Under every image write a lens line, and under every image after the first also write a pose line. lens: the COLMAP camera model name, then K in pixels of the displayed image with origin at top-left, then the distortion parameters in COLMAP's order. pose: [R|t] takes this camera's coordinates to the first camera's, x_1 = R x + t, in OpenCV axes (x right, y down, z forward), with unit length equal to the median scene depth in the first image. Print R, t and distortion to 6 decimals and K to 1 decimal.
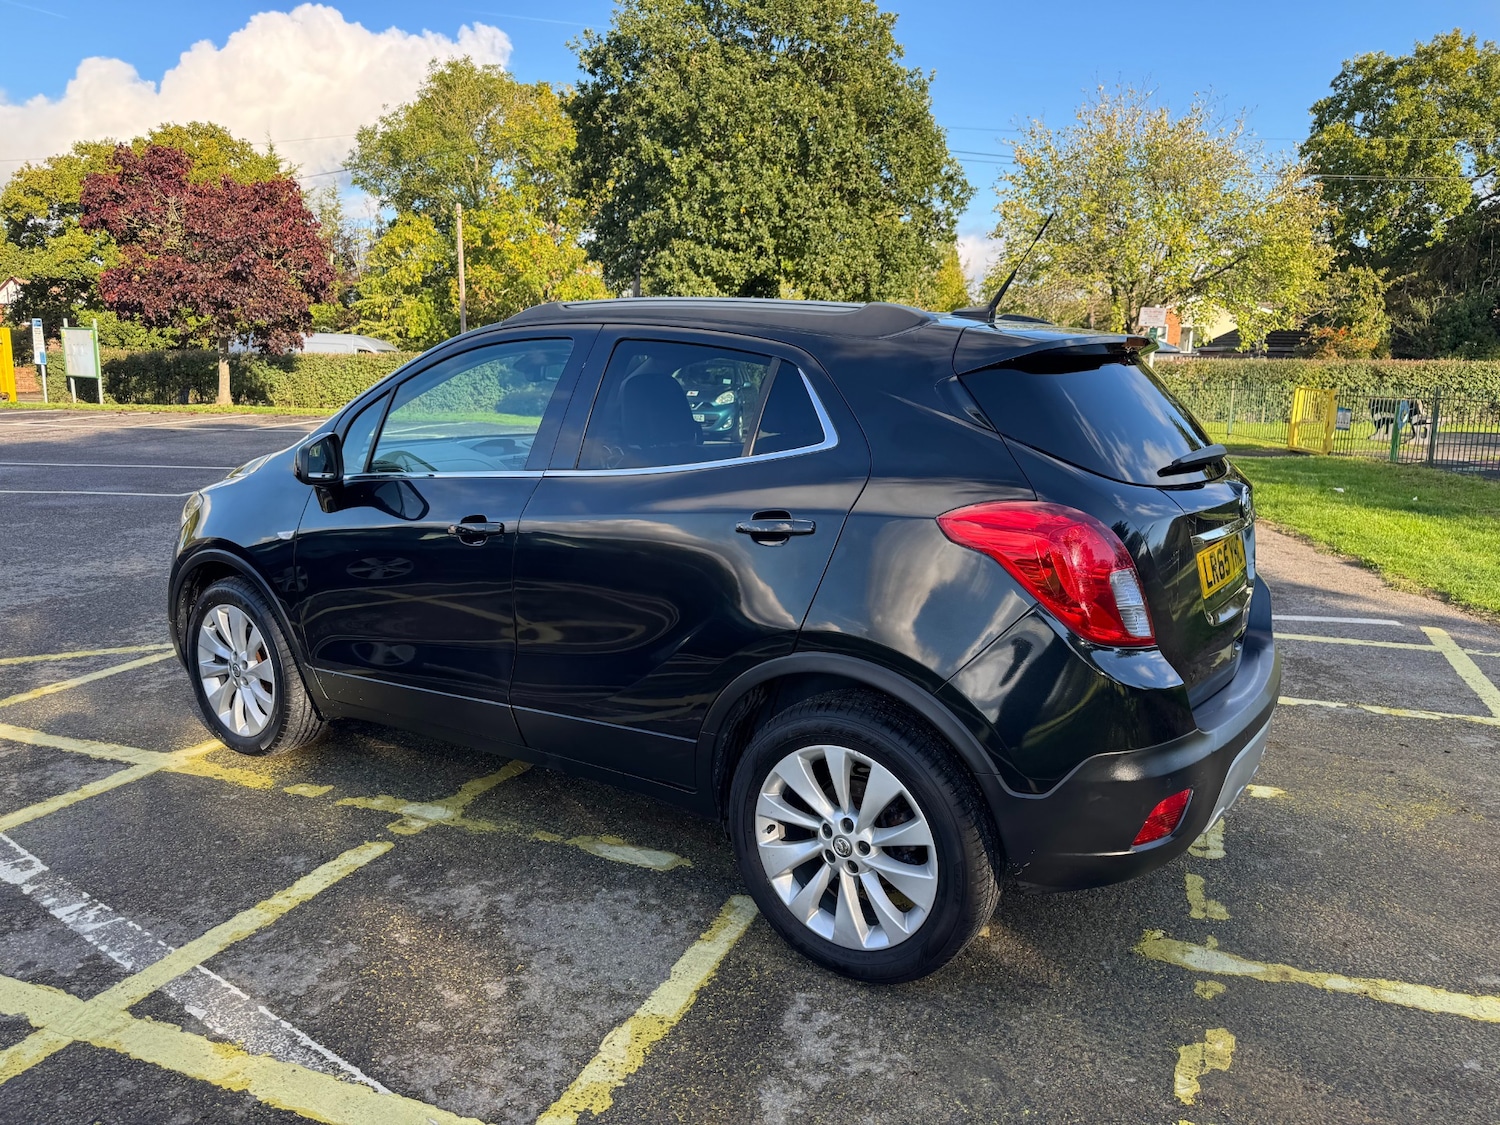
lens RADIAL K [[1048.0, 0, 753.1], [0, 1048.0, 572.1], [0, 0, 1]] dist [0.042383, -0.051804]
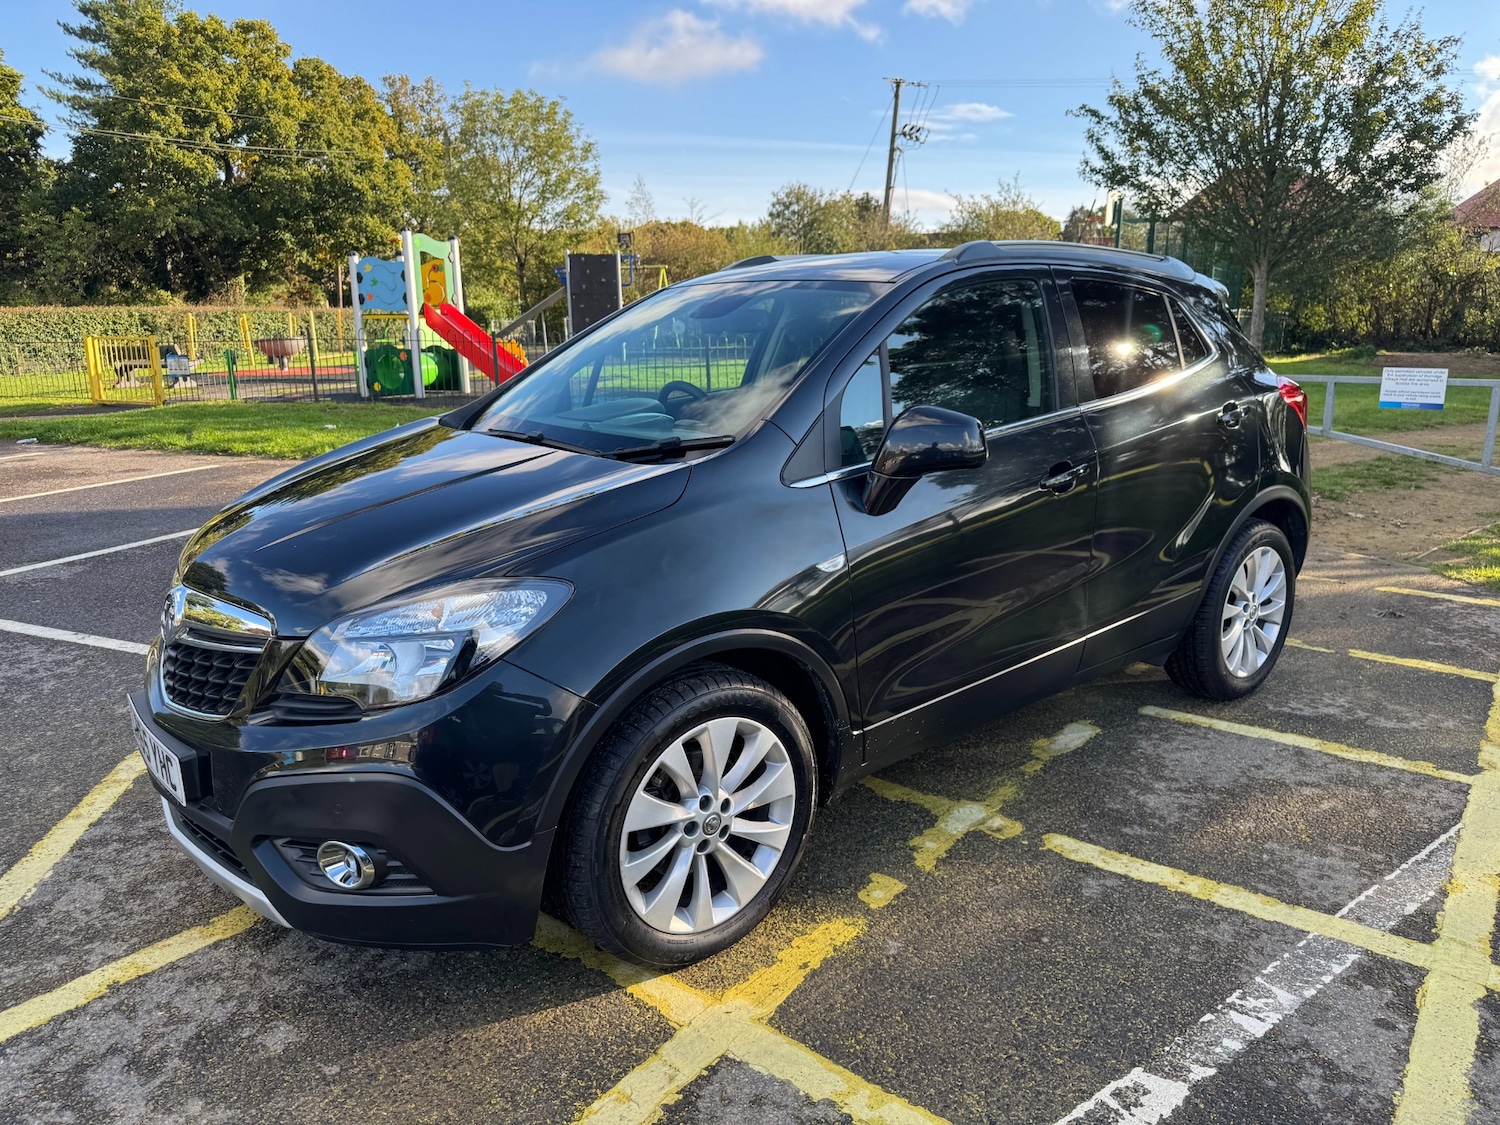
lens RADIAL K [[1062.8, 0, 744.2], [0, 1062.8, 564.3], [0, 0, 1]] dist [0.018233, -0.024017]
pose [[0.284333, -0.236738, 0.929037, -0.187548], [0.200512, 0.962287, 0.183844, -0.029490], [-0.937523, 0.134010, 0.321078, 0.141089]]
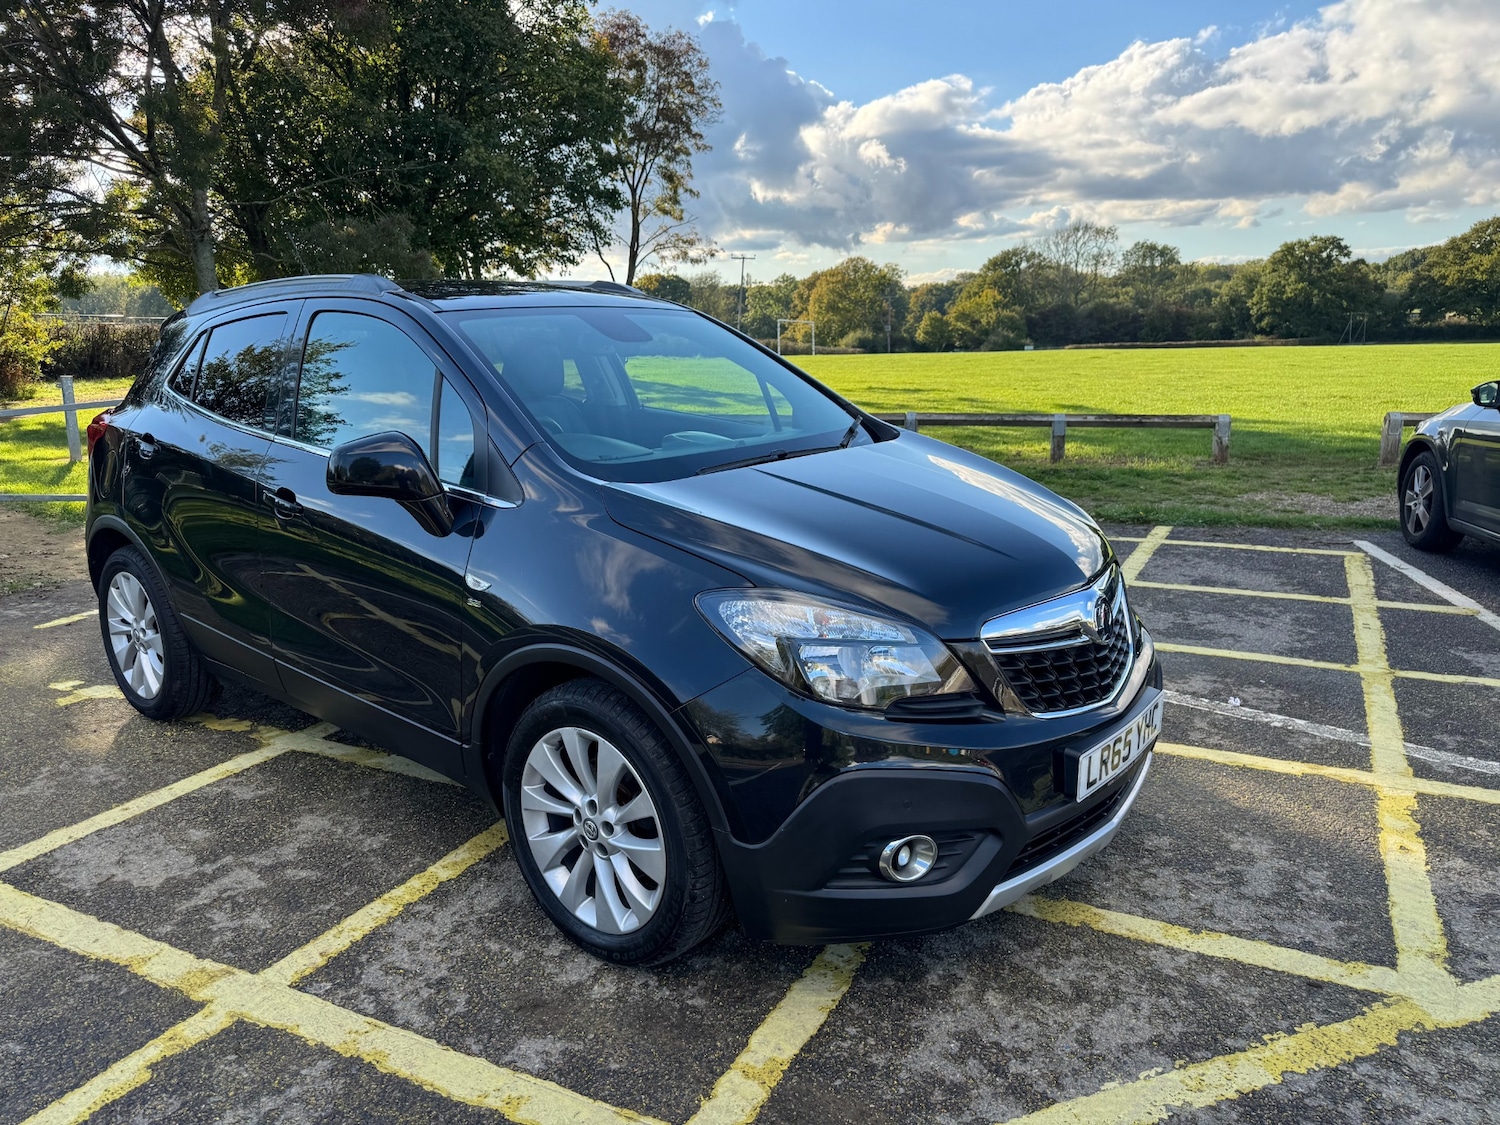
lens RADIAL K [[1053.6, 0, 742.5], [0, 1053.6, 574.9], [0, 0, 1]] dist [0.018696, -0.021354]
pose [[-0.994894, -0.013530, 0.100011, -0.072947], [0.030336, 0.905054, 0.424213, -0.070557], [-0.096255, 0.425081, -0.900023, 0.341927]]
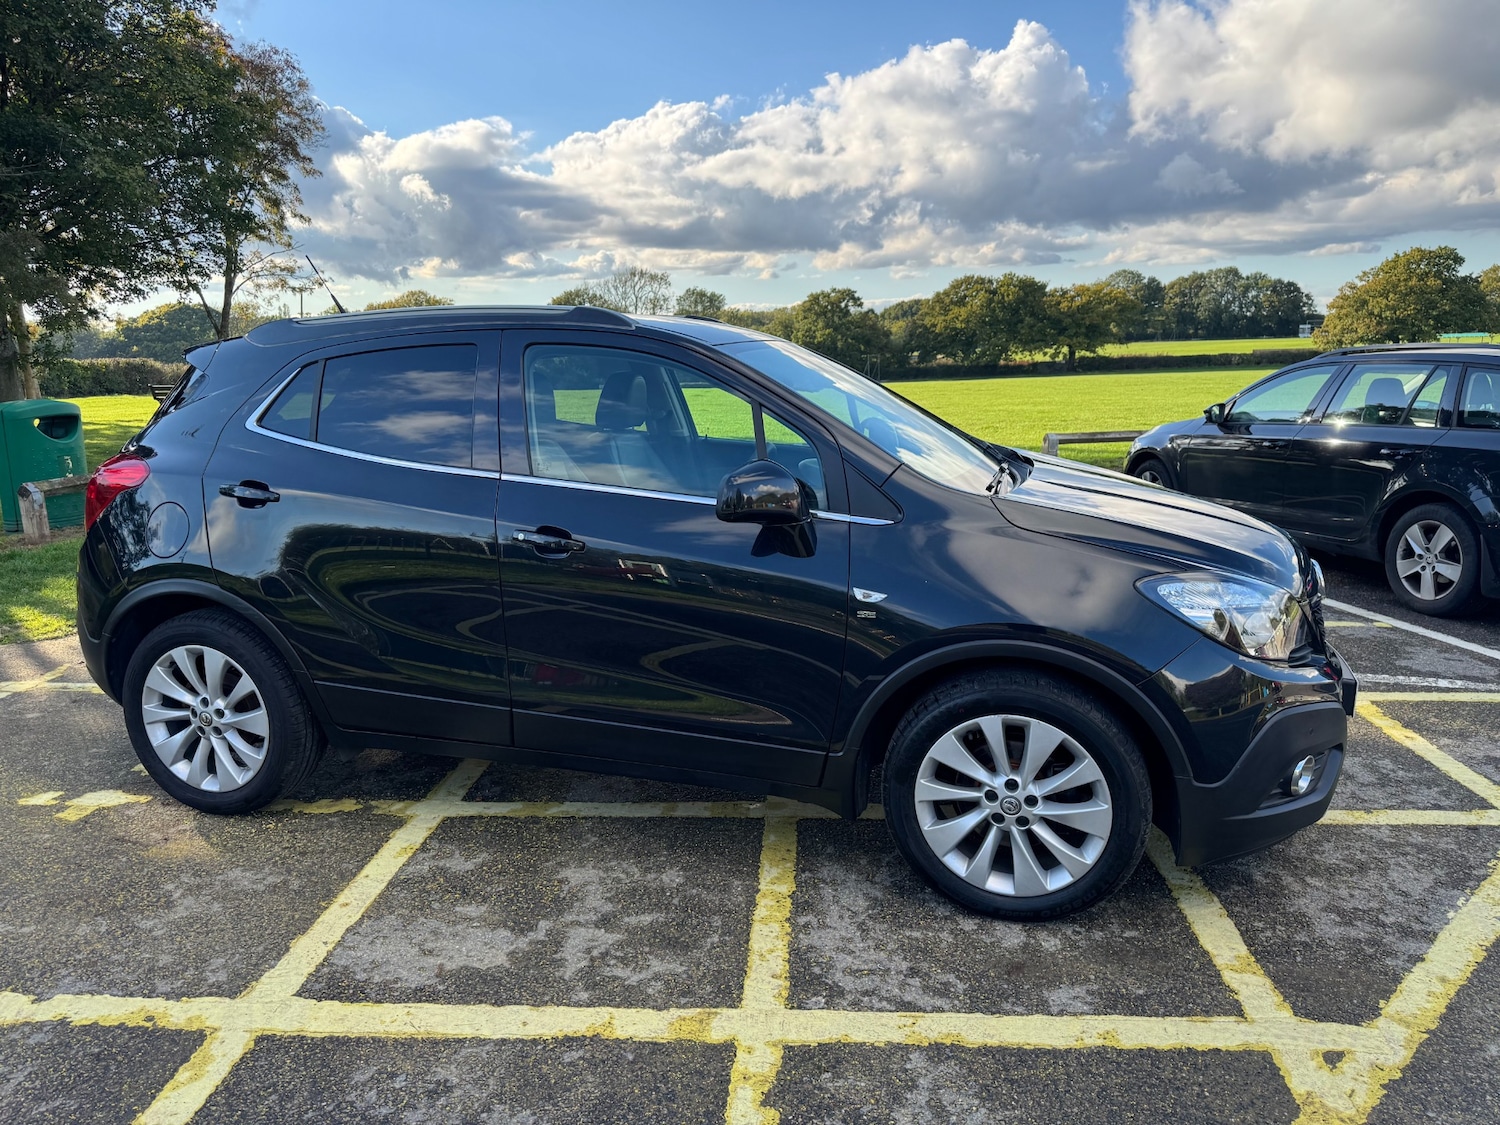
lens RADIAL K [[1048.0, 0, 753.1], [0, 1048.0, 572.1], [0, 0, 1]] dist [0.042383, -0.051804]
pose [[-0.951834, 0.067277, -0.299141, 0.022462], [-0.056291, 0.920706, 0.386177, -0.070990], [0.301402, 0.384415, -0.872572, 0.343296]]
